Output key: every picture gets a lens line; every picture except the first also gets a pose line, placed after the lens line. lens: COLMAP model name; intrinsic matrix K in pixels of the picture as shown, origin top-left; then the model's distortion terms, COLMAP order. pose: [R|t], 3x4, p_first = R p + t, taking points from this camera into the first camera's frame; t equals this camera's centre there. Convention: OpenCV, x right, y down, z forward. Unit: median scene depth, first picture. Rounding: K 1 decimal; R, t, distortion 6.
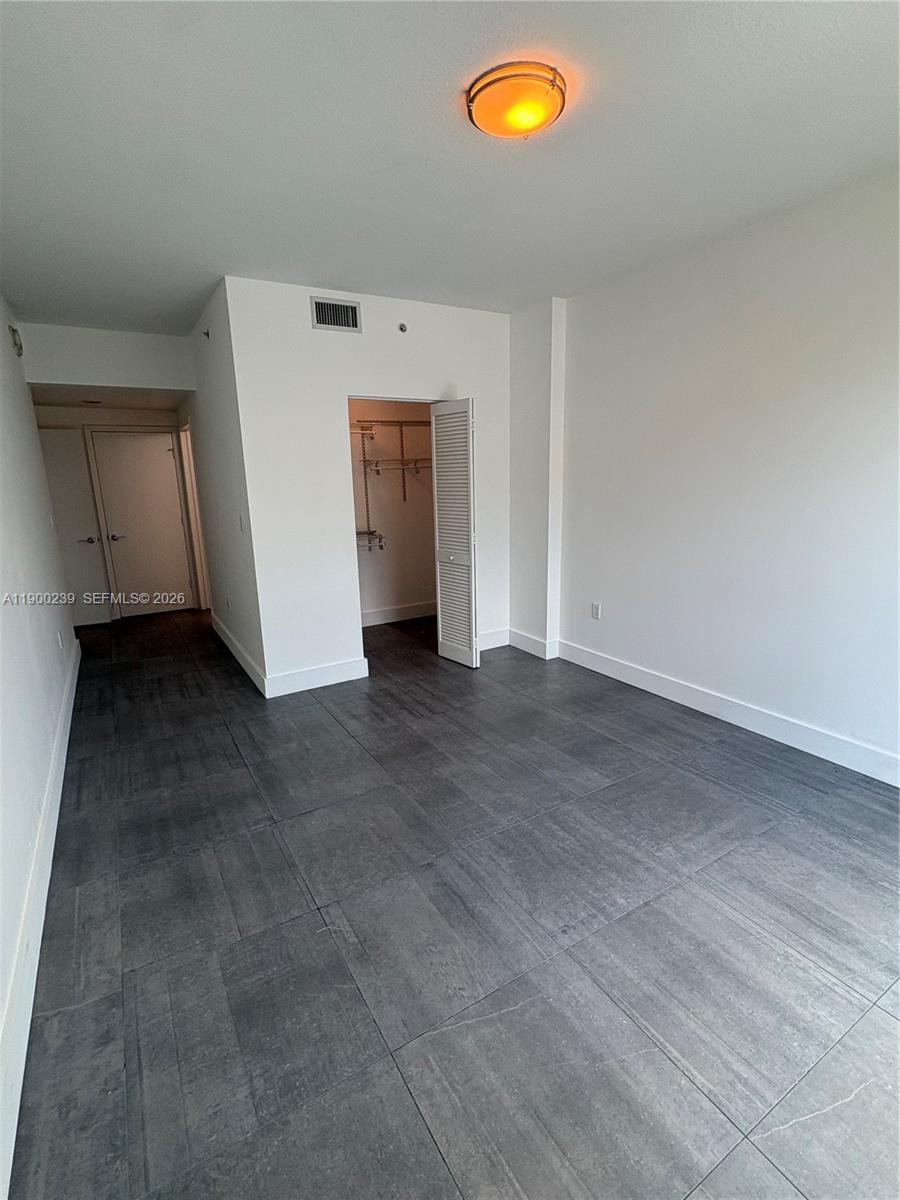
lens RADIAL K [[558.1, 0, 449.4], [0, 558.1, 600.1], [0, 0, 1]] dist [0.000310, -0.000068]
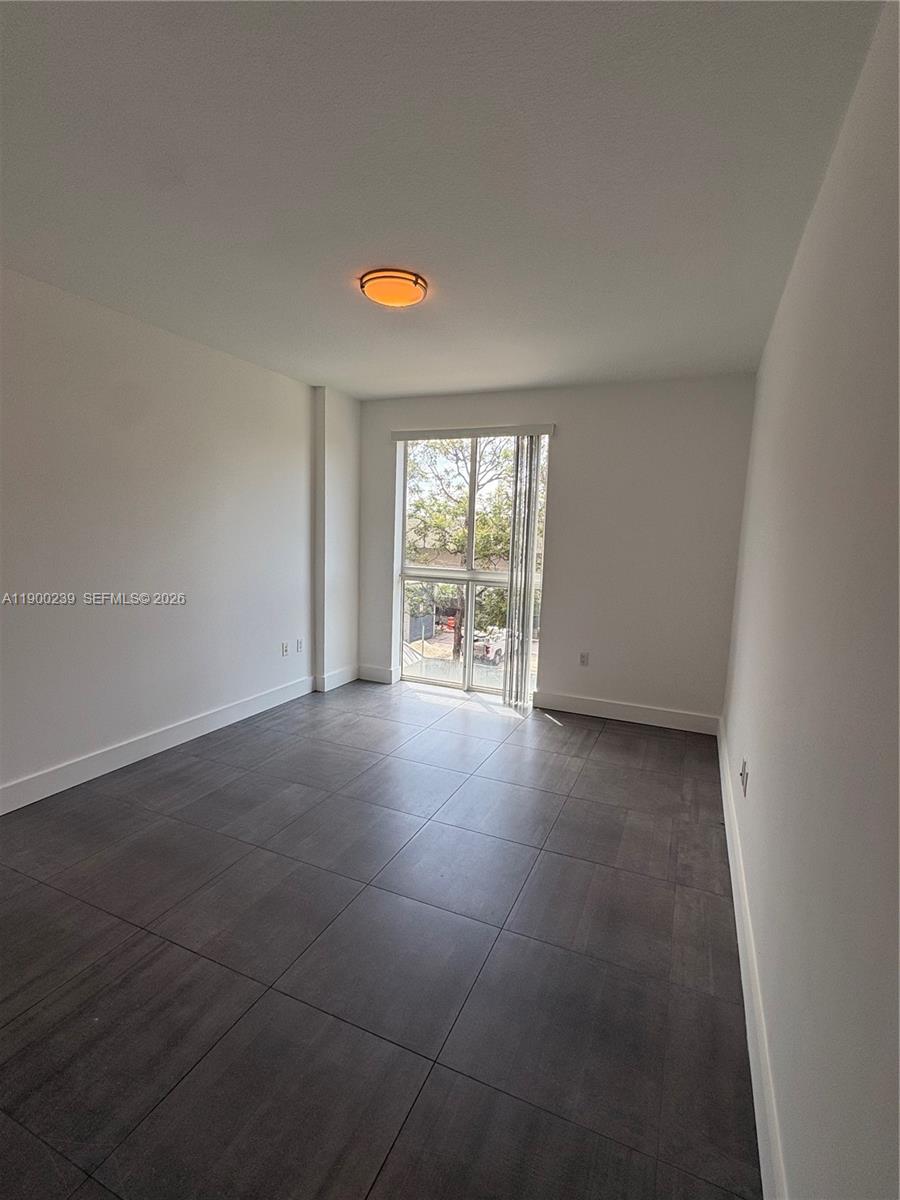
lens RADIAL K [[558.1, 0, 451.2], [0, 558.1, 604.0], [0, 0, 1]] dist [0.000310, -0.000068]
pose [[-0.574223, -0.101860, 0.812338, -0.731698], [0.161567, 0.958618, 0.234411, -0.238236], [-0.802598, 0.265851, -0.534003, 1.105855]]
